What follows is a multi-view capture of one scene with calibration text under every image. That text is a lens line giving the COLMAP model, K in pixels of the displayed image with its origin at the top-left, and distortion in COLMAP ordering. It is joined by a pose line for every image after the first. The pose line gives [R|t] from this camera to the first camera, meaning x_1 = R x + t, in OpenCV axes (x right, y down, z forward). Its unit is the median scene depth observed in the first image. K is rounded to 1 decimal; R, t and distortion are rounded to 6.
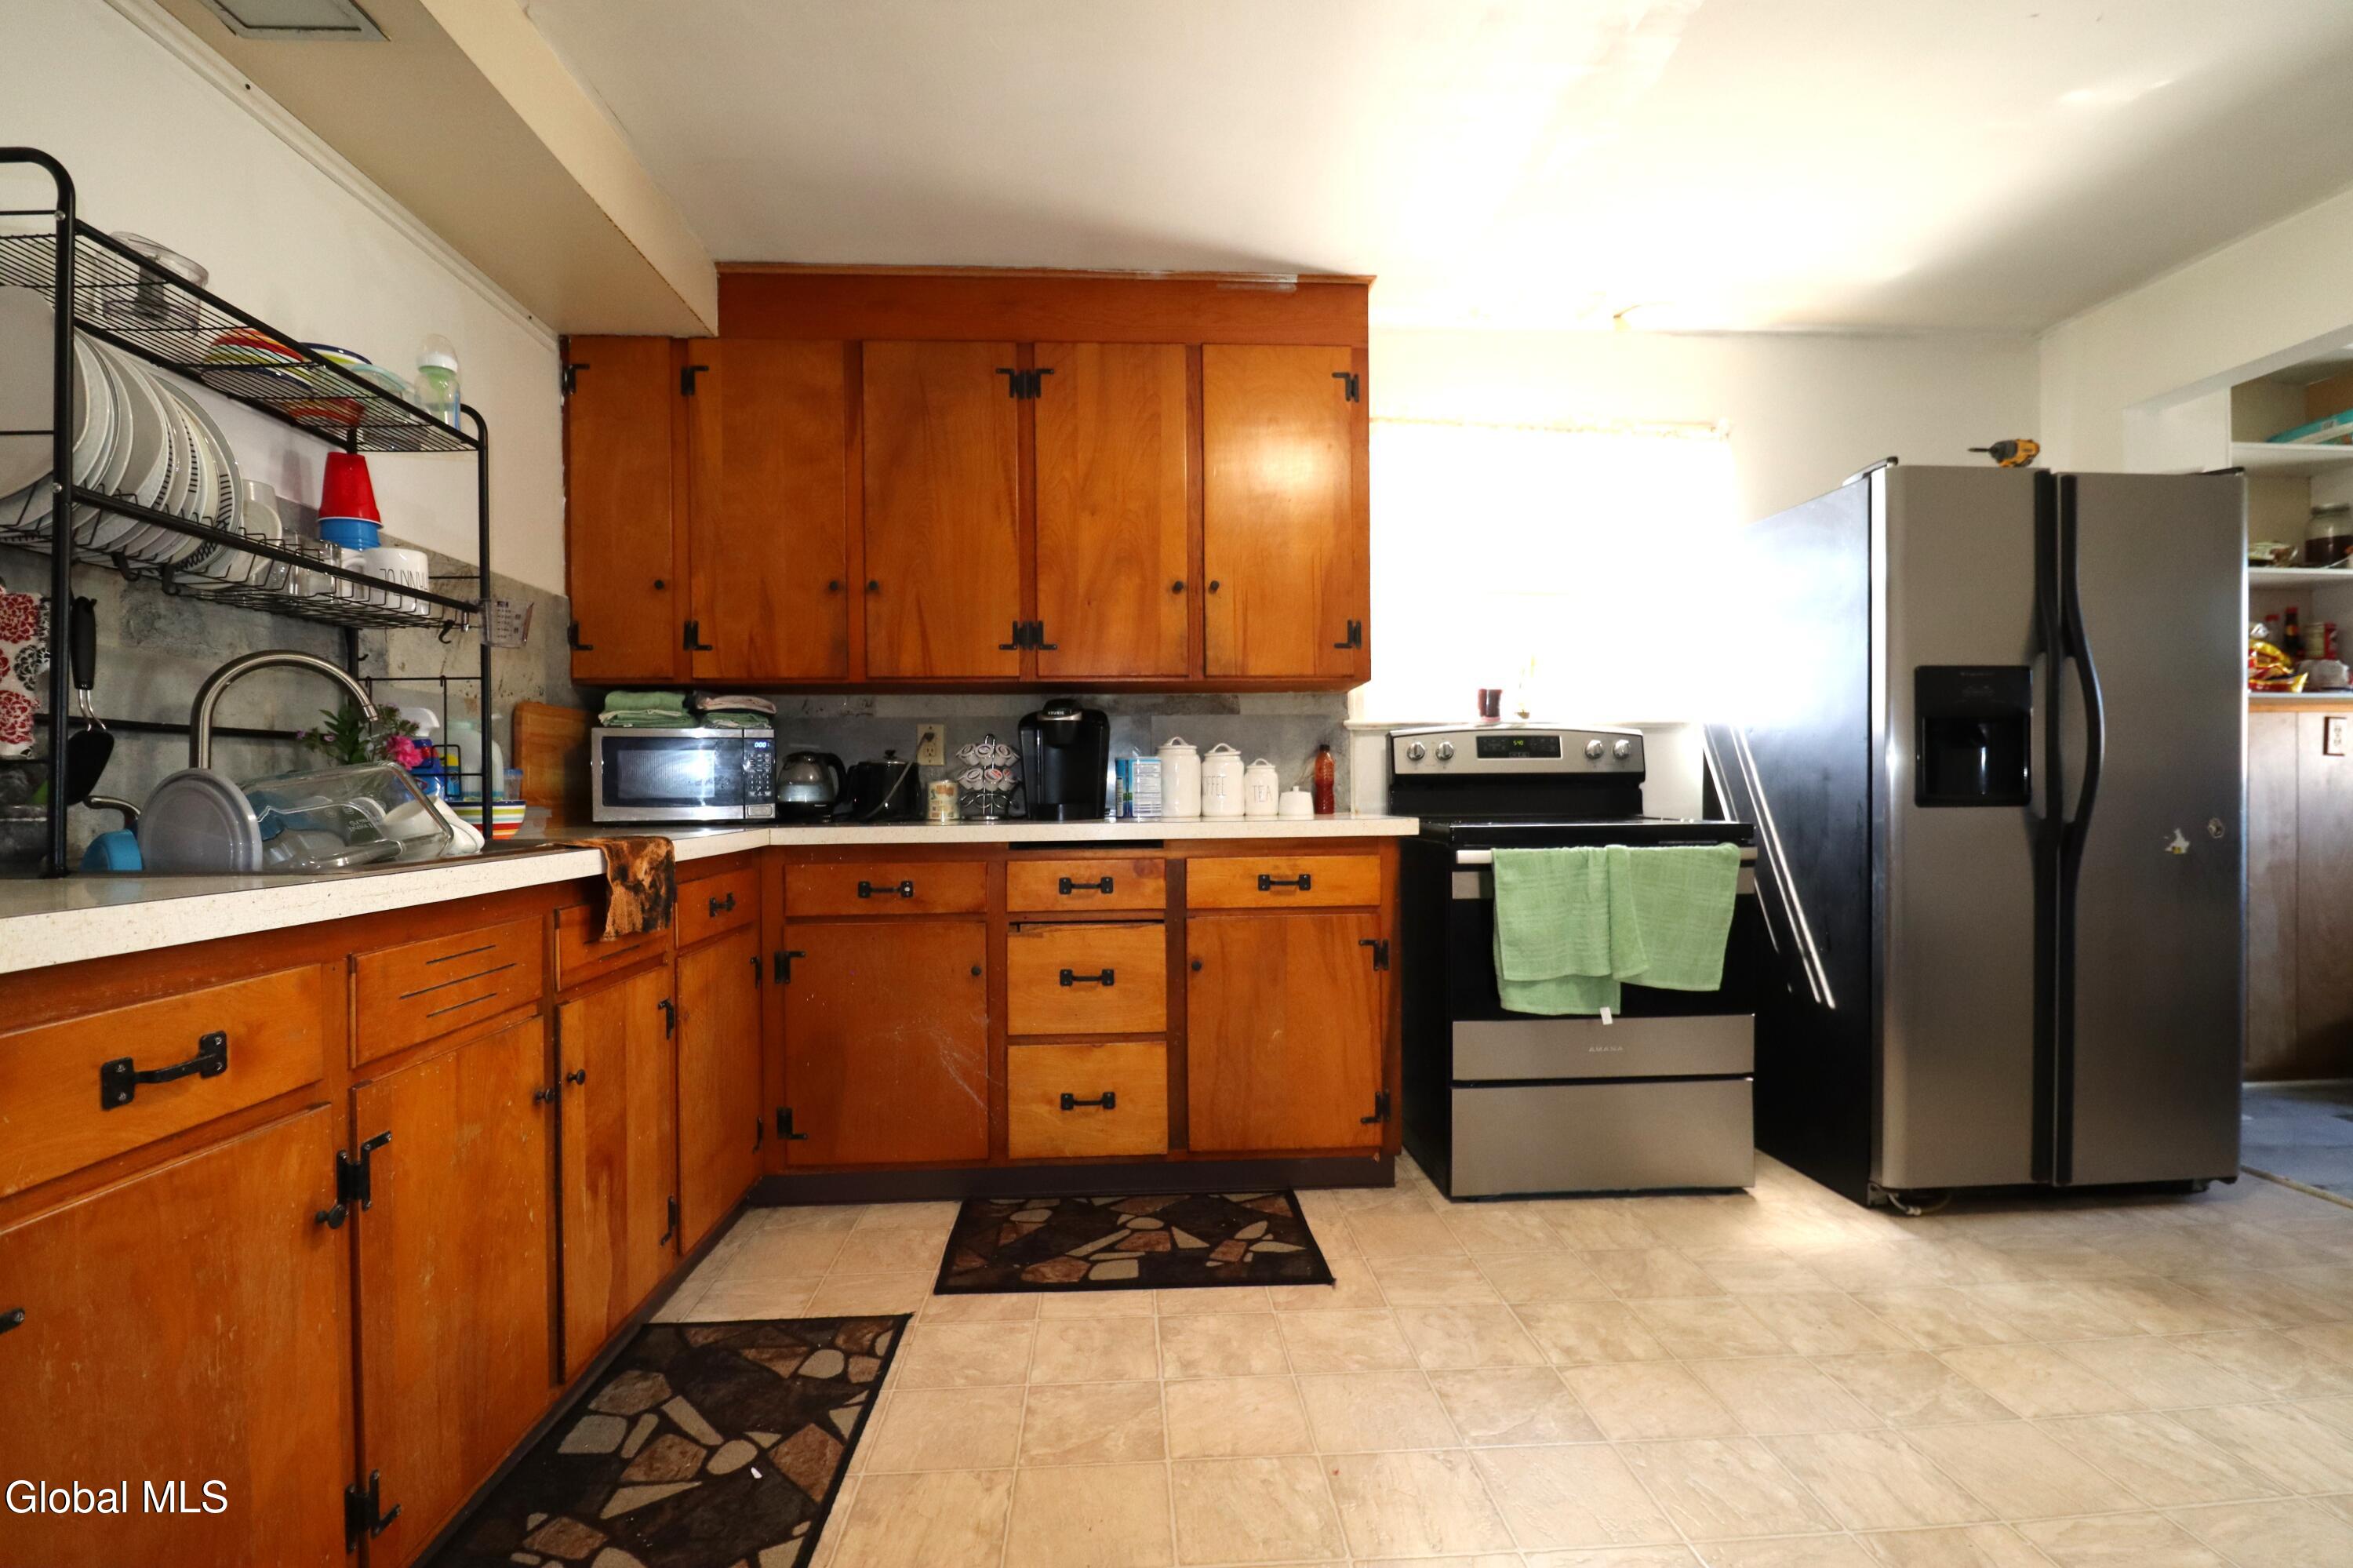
lens RADIAL K [[1123.7, 0, 1169.3], [0, 1123.7, 804.6], [0, 0, 1]] dist [-0.002670, -0.011578]
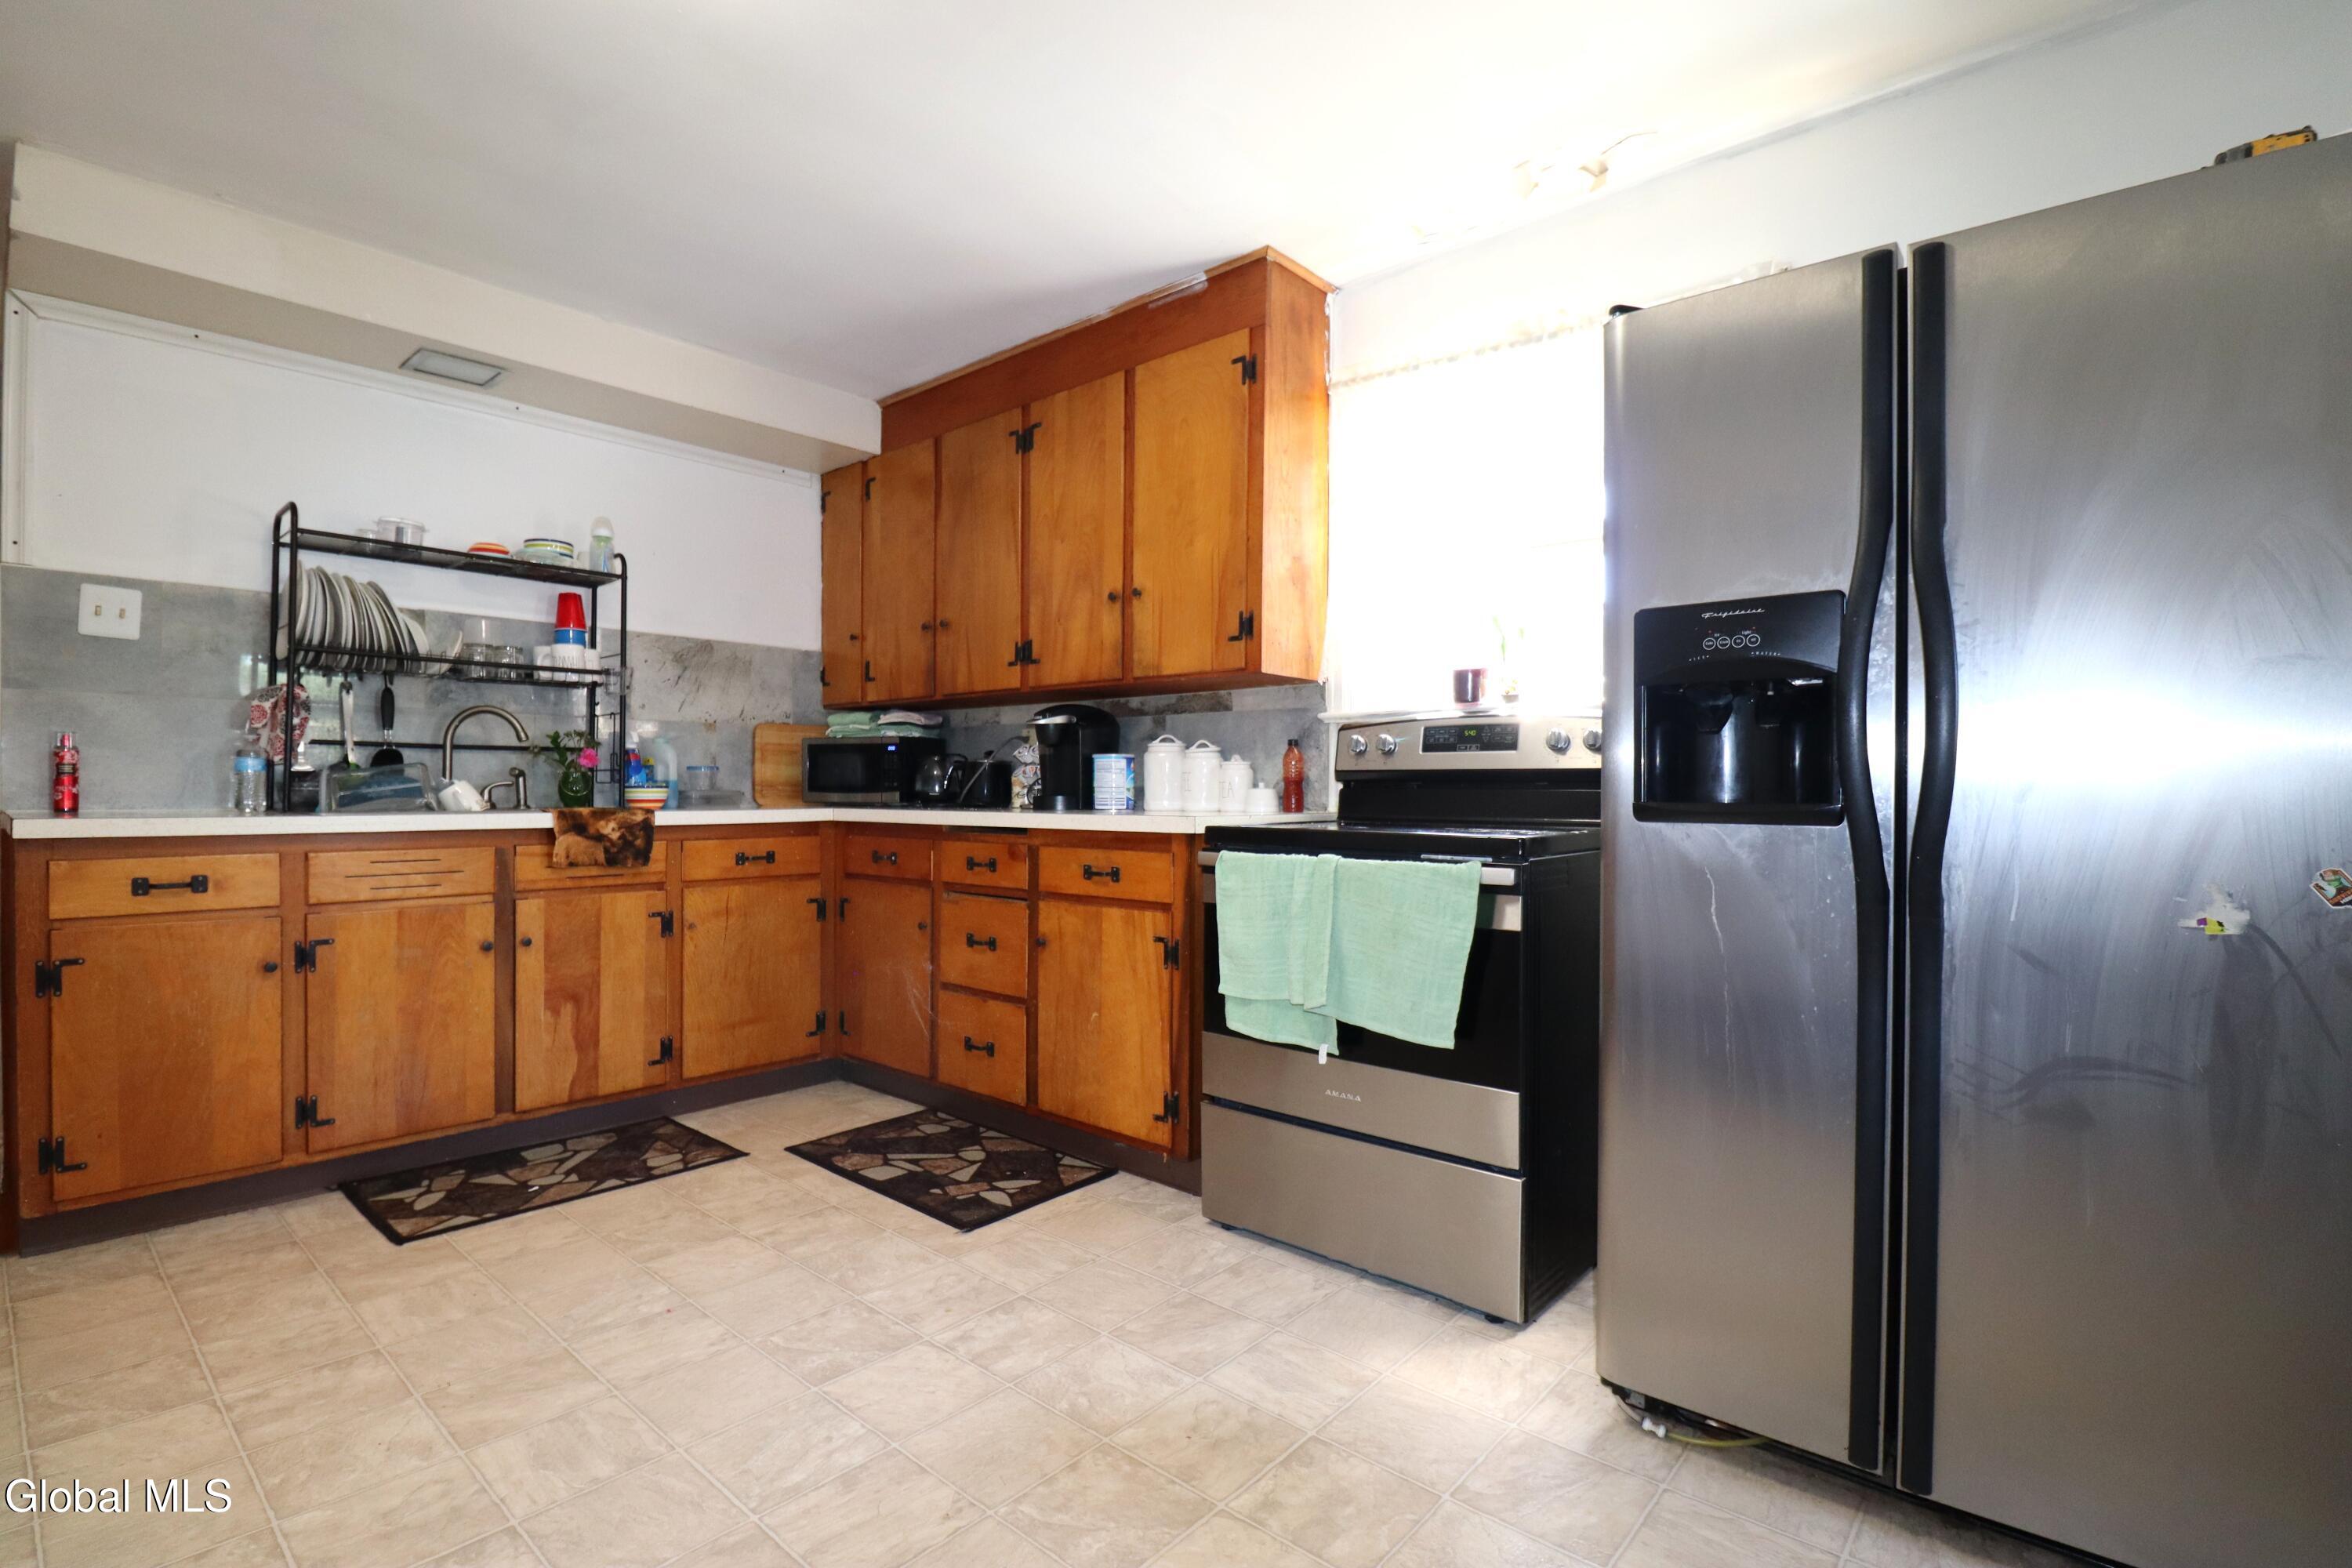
lens RADIAL K [[1123.2, 0, 1167.1], [0, 1123.2, 798.5], [0, 0, 1]] dist [-0.002670, -0.011578]
pose [[0.695284, 0.019789, -0.718463, 0.921527], [-0.021072, 0.999752, 0.007144, -0.009640], [0.718426, 0.010172, 0.695529, 0.320824]]
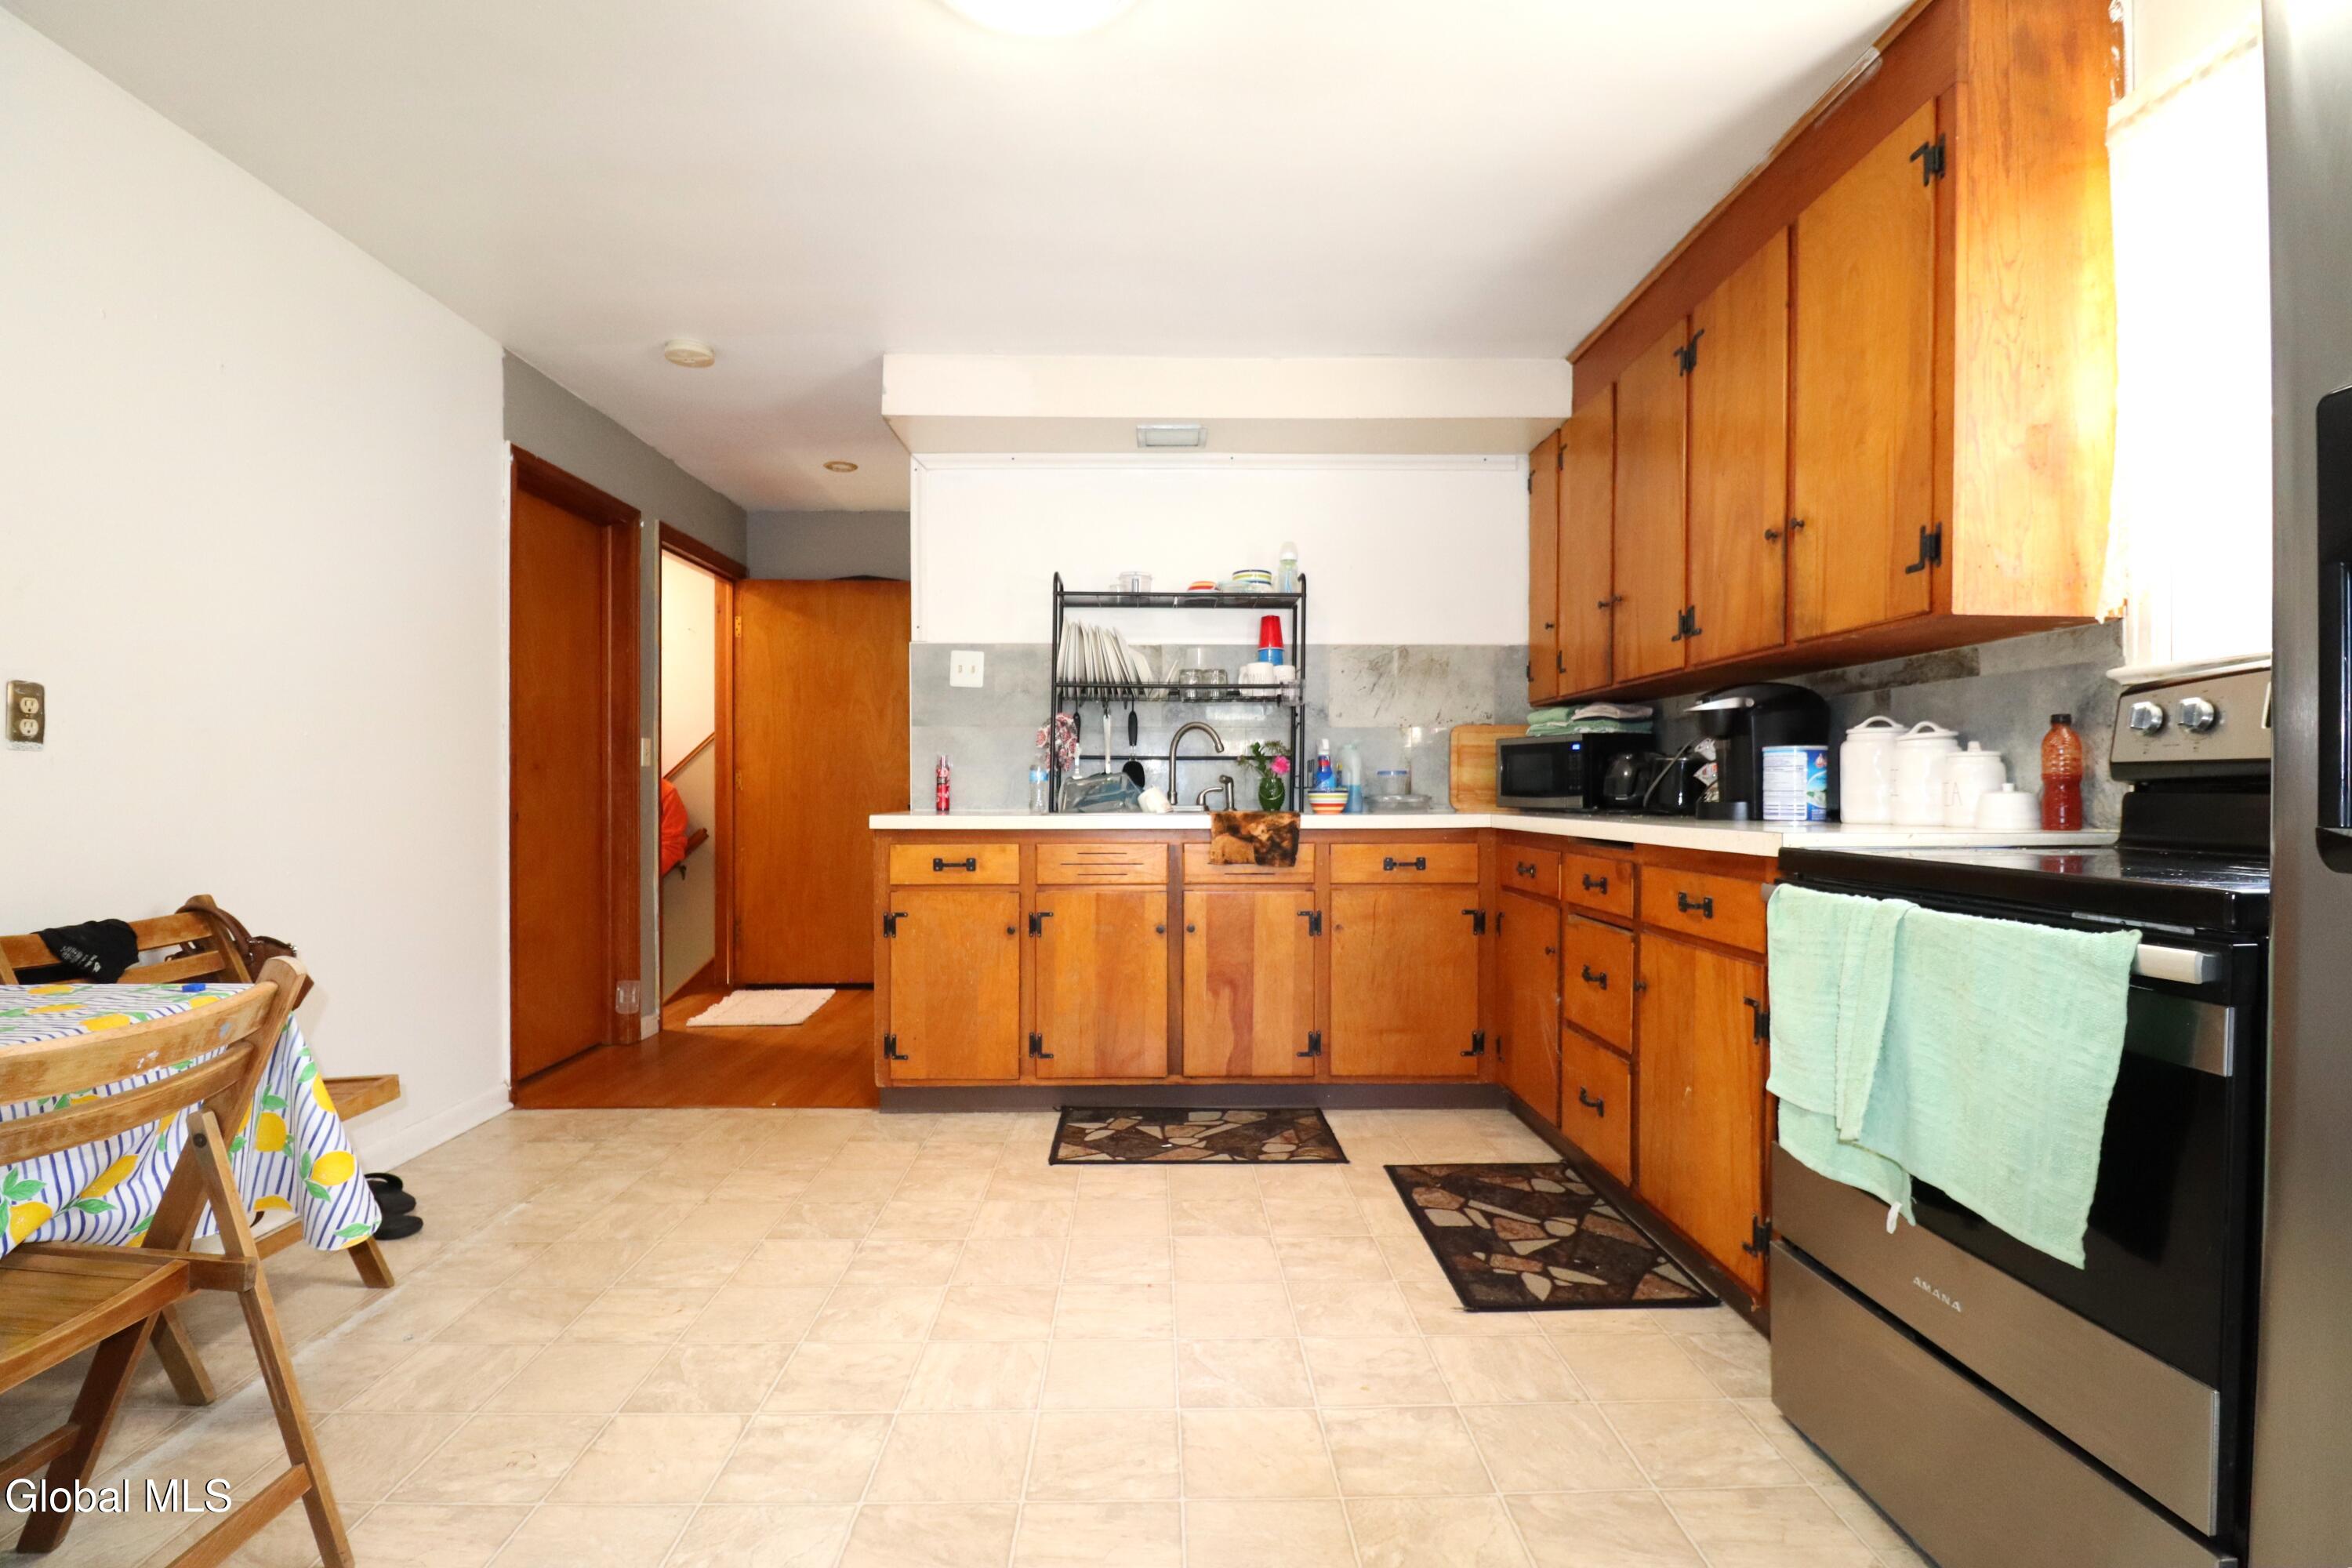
lens RADIAL K [[1123.2, 0, 1137.1], [0, 1123.2, 804.0], [0, 0, 1]] dist [-0.002670, -0.011578]
pose [[-0.079778, 0.024236, -0.996518, 0.949145], [-0.011530, 0.999615, 0.025234, -0.018245], [0.996746, 0.013503, -0.079468, 0.684279]]
